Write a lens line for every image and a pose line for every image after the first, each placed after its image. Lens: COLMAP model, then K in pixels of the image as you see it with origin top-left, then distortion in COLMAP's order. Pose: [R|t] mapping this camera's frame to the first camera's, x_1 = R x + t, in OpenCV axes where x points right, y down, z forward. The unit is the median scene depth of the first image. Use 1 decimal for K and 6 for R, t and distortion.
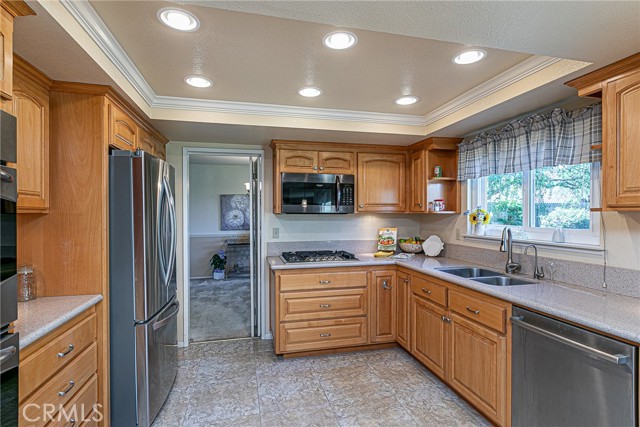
lens RADIAL K [[315.5, 0, 321.2], [0, 315.5, 215.1], [0, 0, 1]] dist [-0.001169, -0.001054]
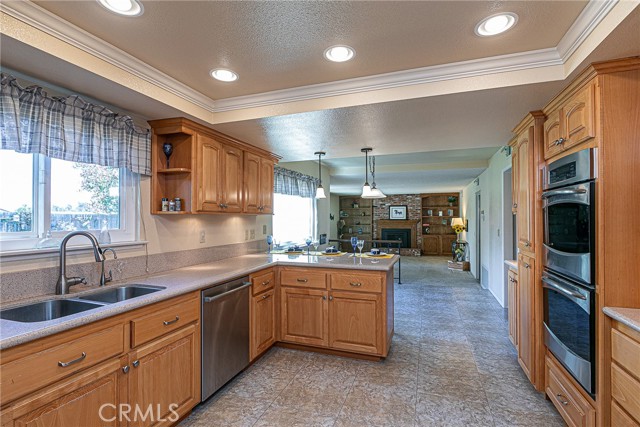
lens RADIAL K [[315.5, 0, 319.0], [0, 315.5, 215.8], [0, 0, 1]] dist [-0.001169, -0.001054]
pose [[-0.836034, 0.007163, 0.548631, -0.237285], [0.005741, 0.999974, -0.004308, 0.004512], [-0.548647, -0.000452, -0.836054, 0.975927]]
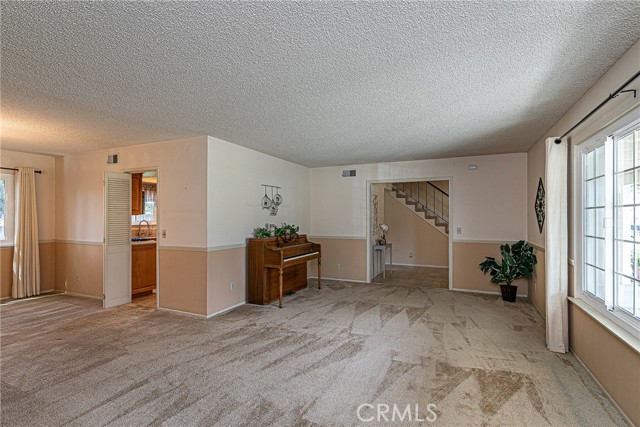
lens RADIAL K [[315.5, 0, 316.2], [0, 315.5, 216.1], [0, 0, 1]] dist [-0.001169, -0.001054]
pose [[-0.786540, 0.005342, 0.617517, -1.841712], [0.003577, 0.999985, -0.004094, 0.009532], [-0.617530, -0.001011, -0.786547, 1.713288]]
